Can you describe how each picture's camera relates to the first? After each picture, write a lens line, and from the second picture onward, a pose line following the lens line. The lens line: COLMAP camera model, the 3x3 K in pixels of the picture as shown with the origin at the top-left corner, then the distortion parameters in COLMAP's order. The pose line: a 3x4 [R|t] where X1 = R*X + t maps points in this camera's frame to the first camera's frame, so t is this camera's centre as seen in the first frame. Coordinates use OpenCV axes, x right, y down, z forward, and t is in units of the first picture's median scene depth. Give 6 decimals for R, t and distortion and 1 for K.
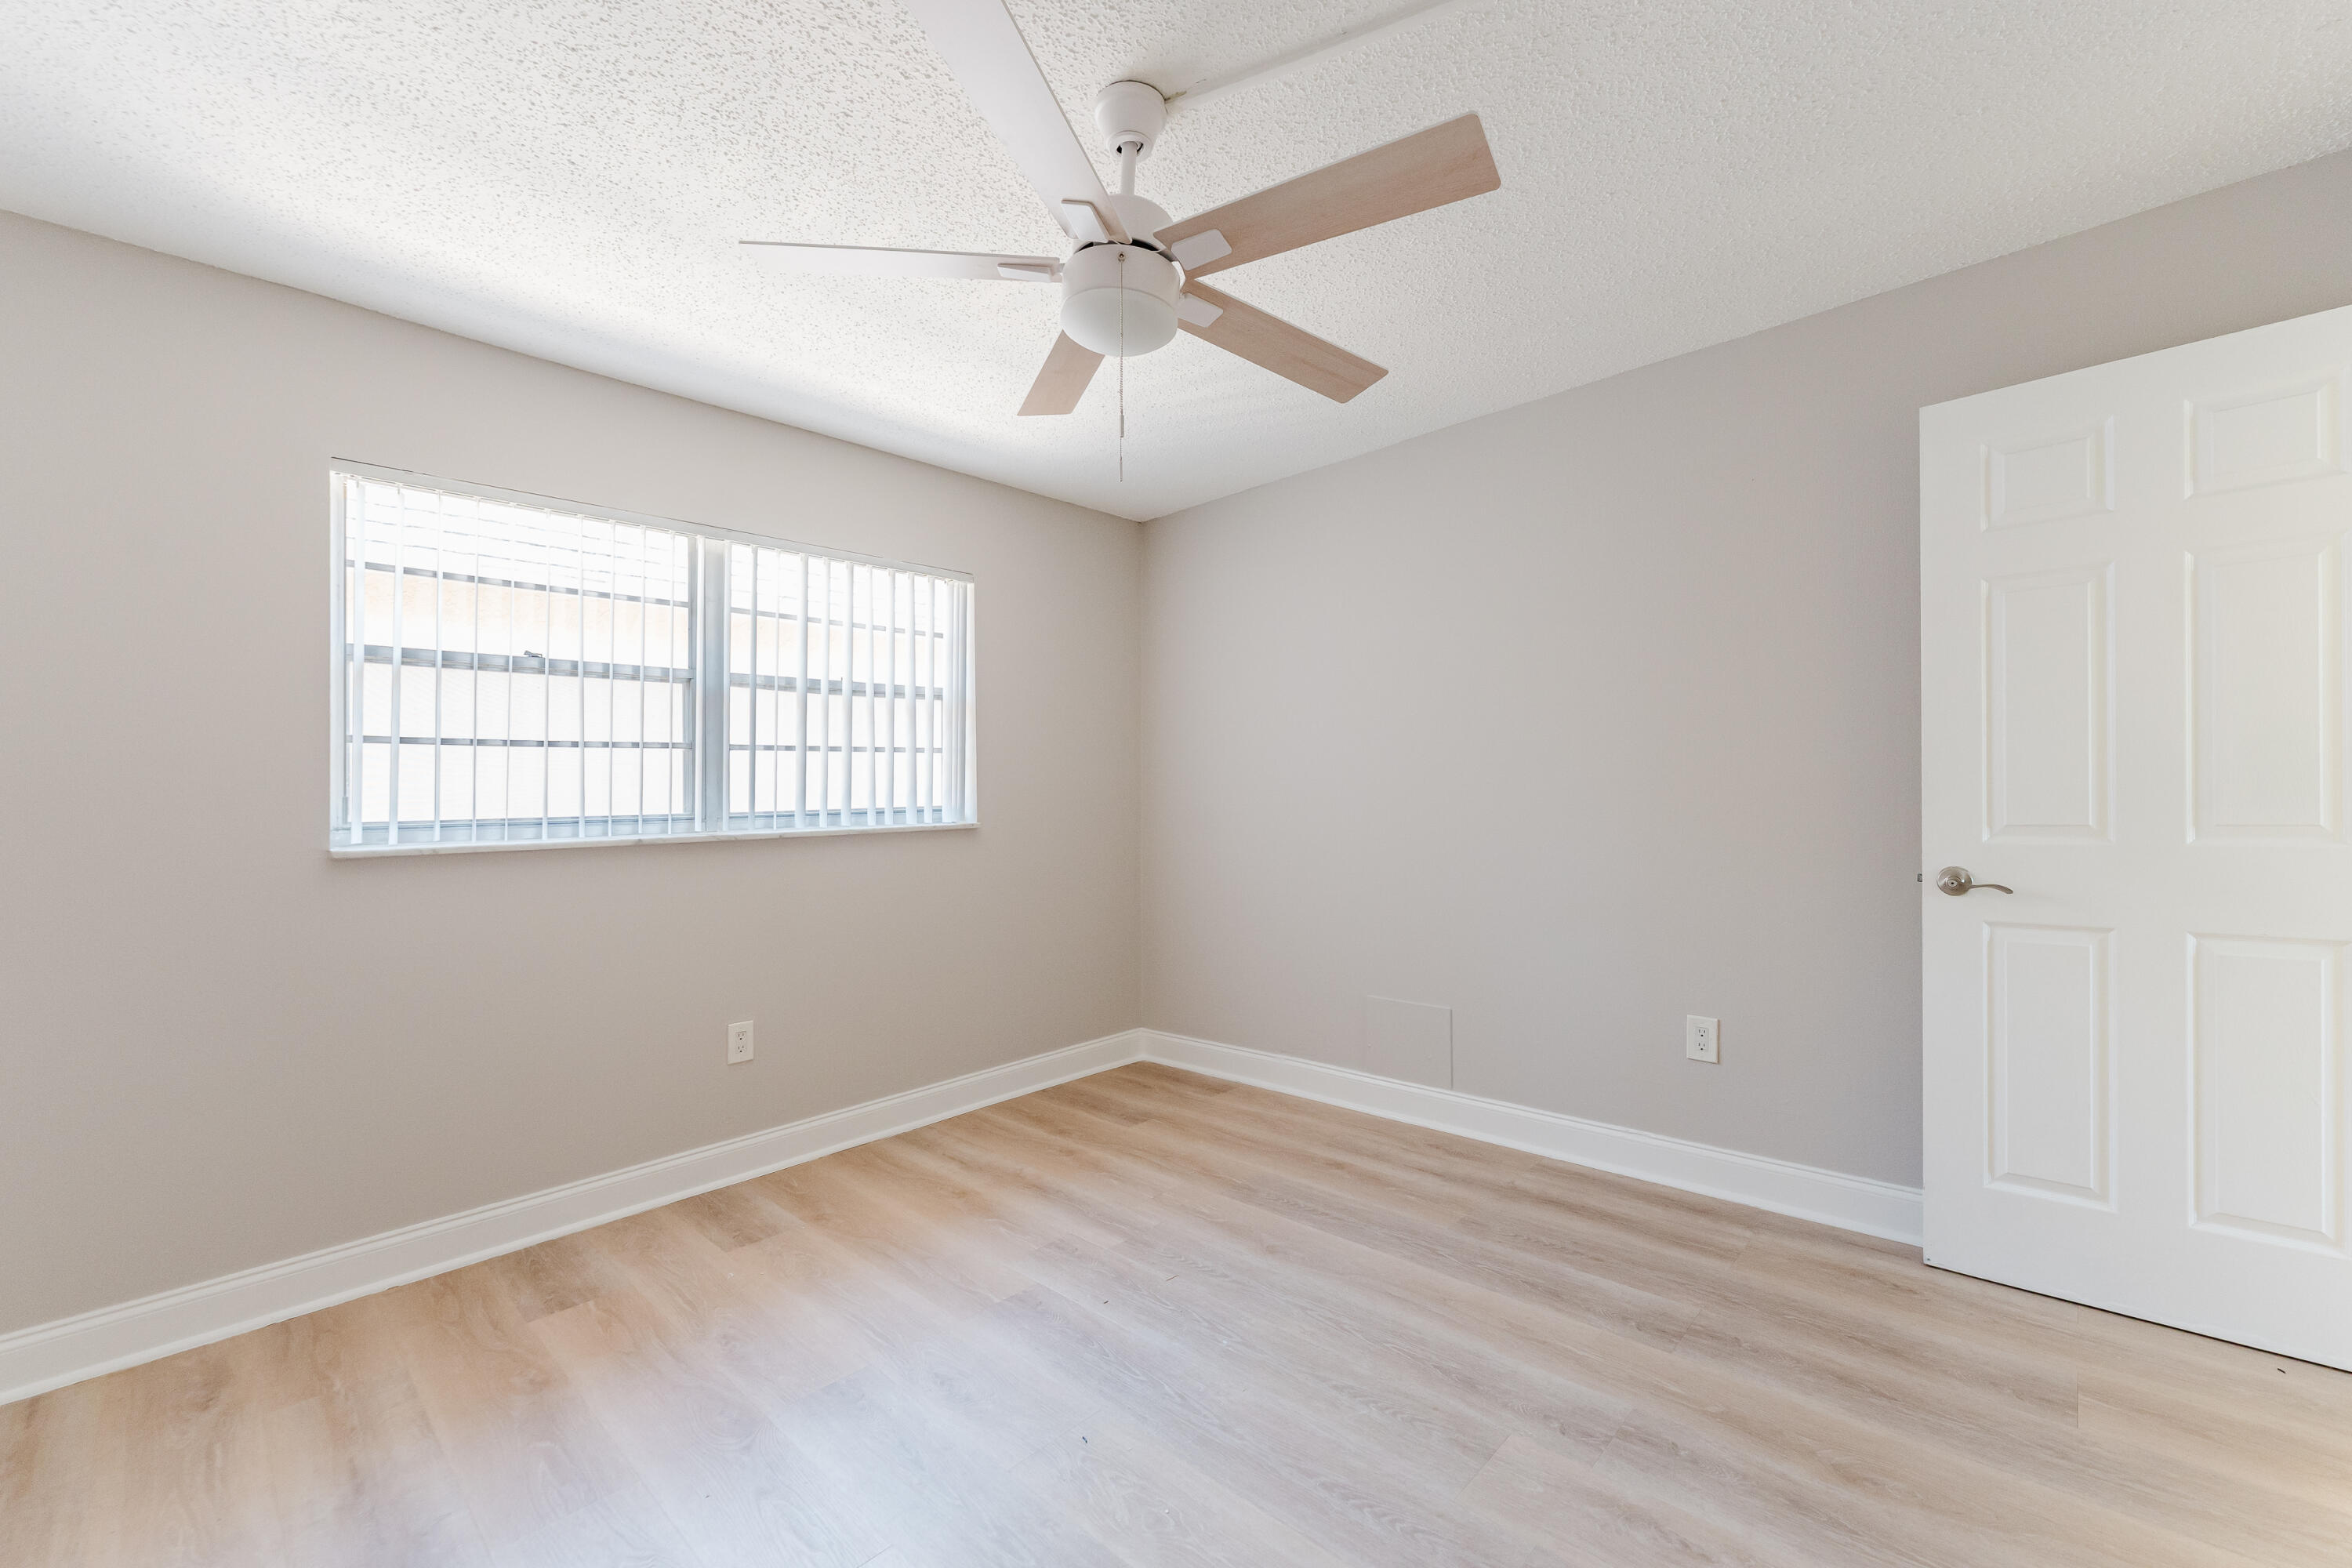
lens RADIAL K [[962.0, 0, 1166.0], [0, 962.0, 777.8], [0, 0, 1]] dist [-0.001874, 0.000058]
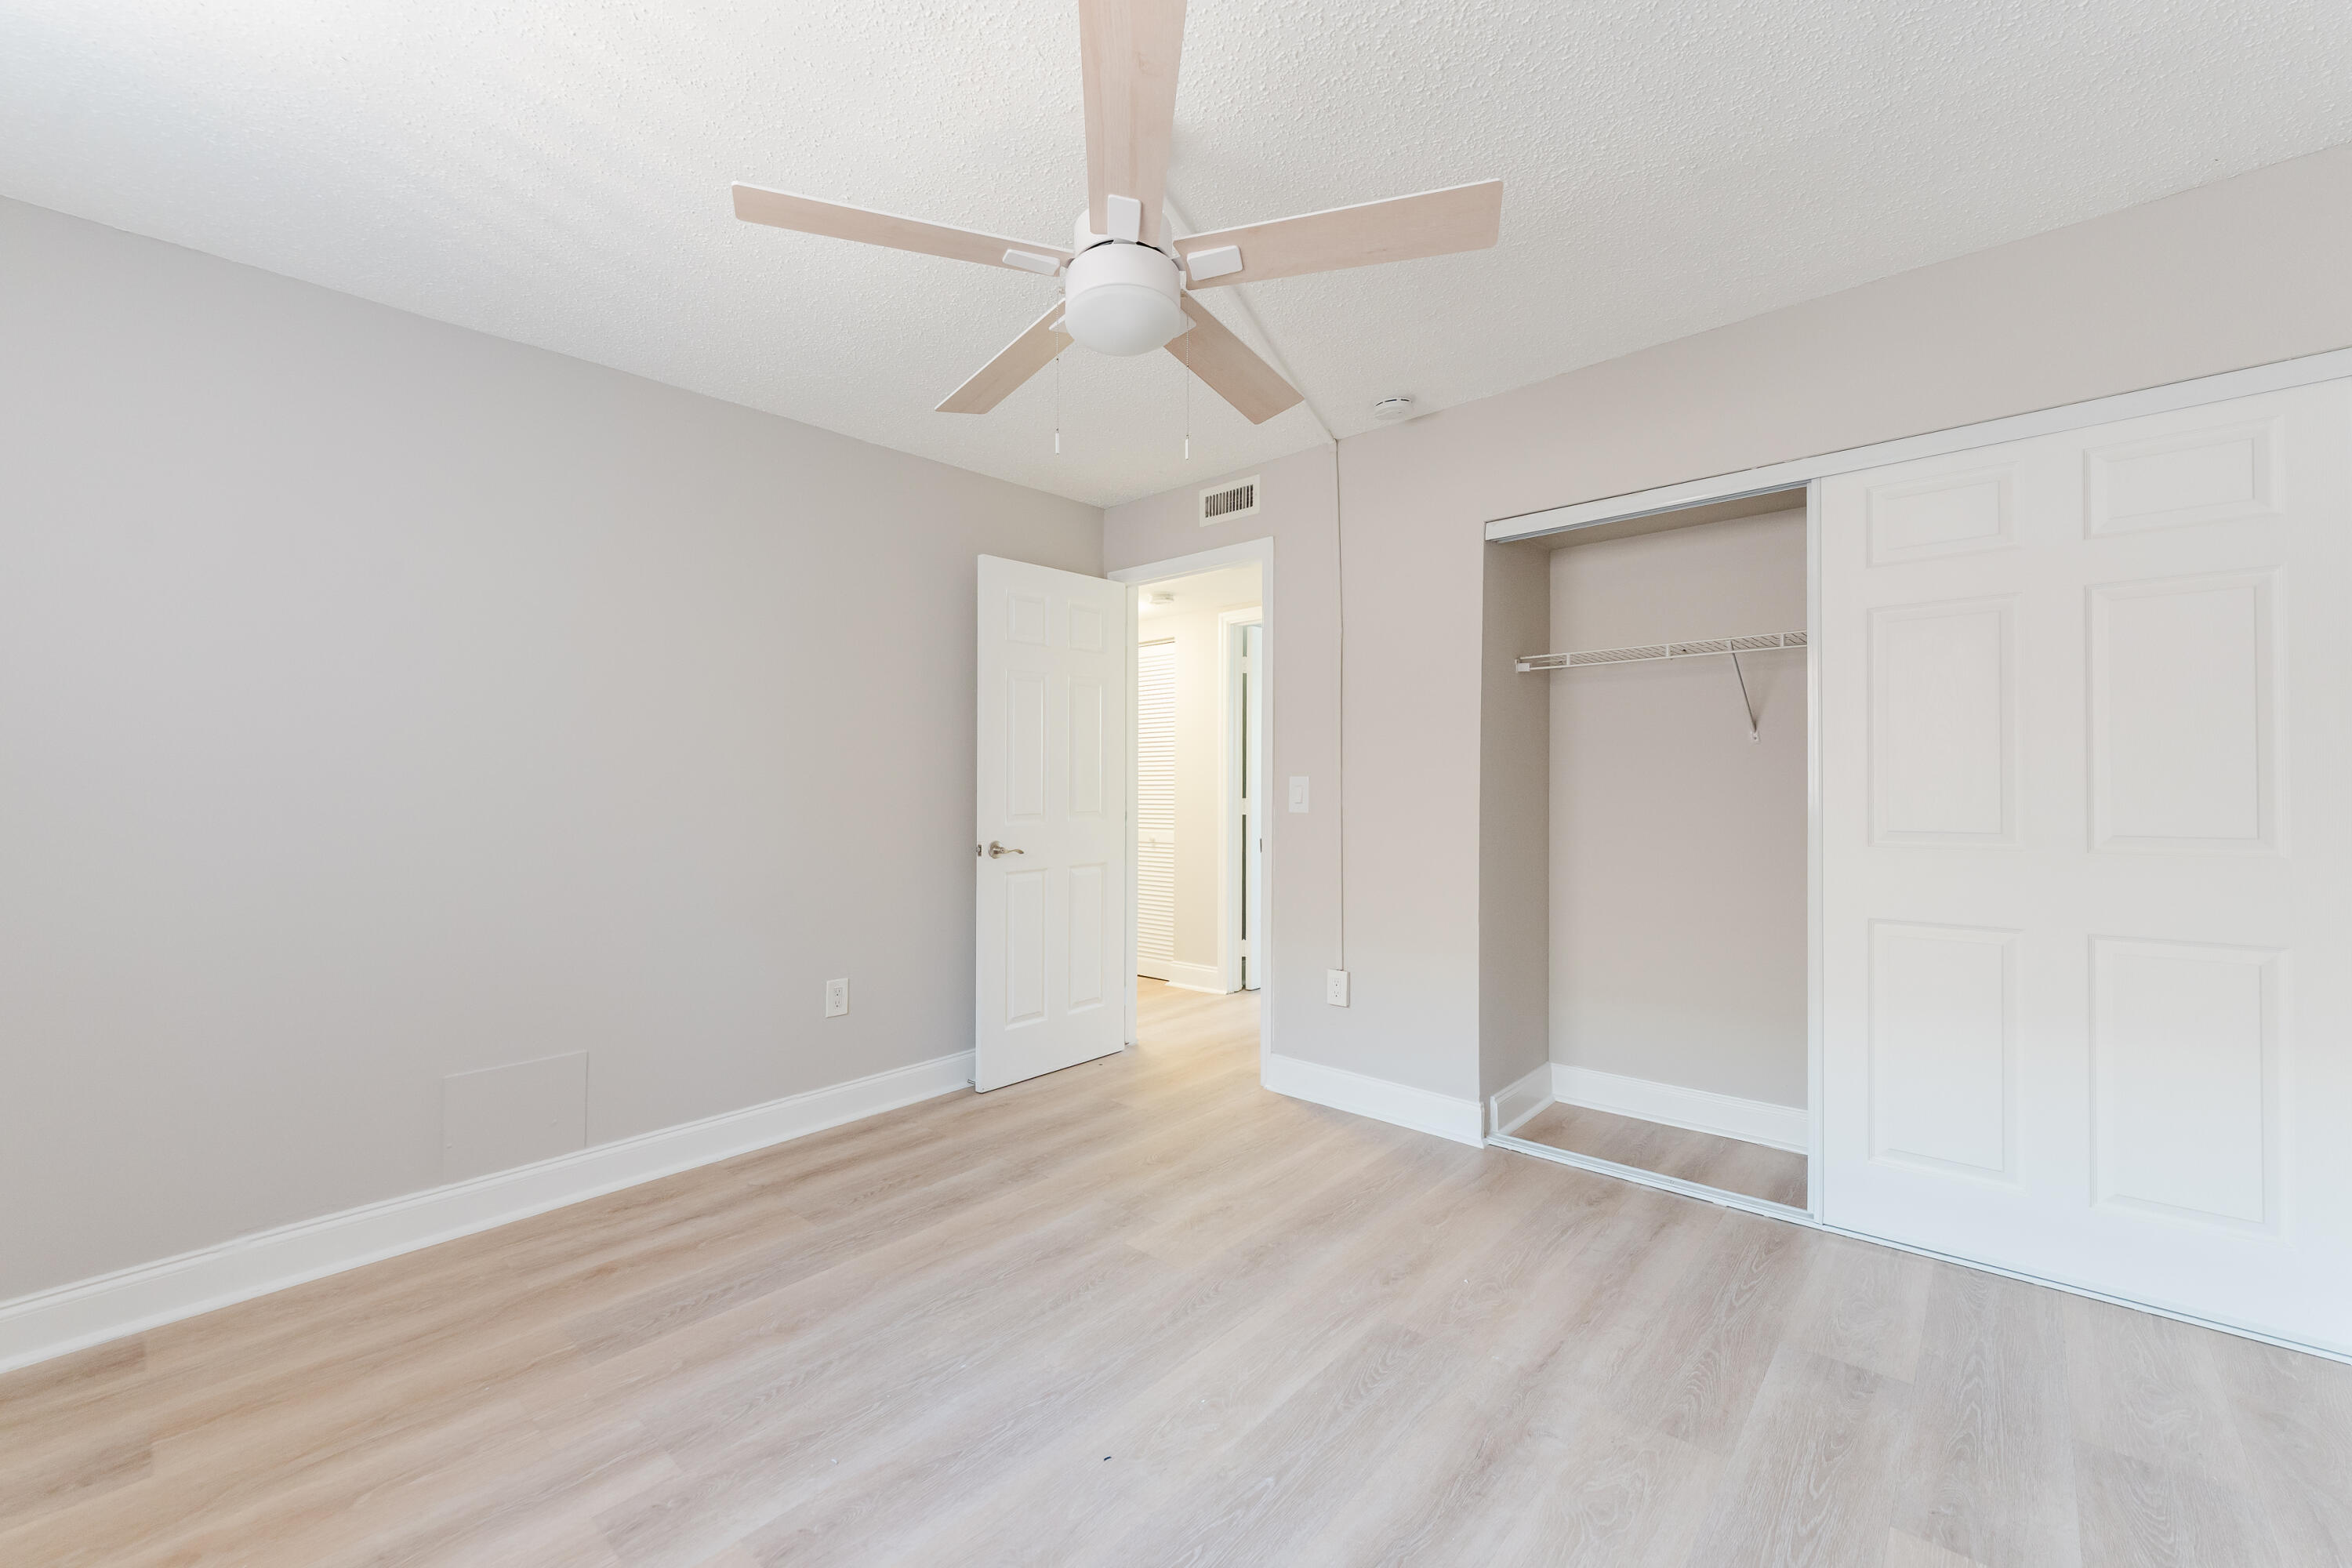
lens RADIAL K [[962.0, 0, 1164.9], [0, 962.0, 787.4], [0, 0, 1]] dist [-0.001874, 0.000058]
pose [[-0.034405, 0.018101, 0.999244, -0.723482], [-0.009996, 0.999780, -0.018455, 0.026064], [-0.999358, -0.010624, -0.034216, 0.674169]]
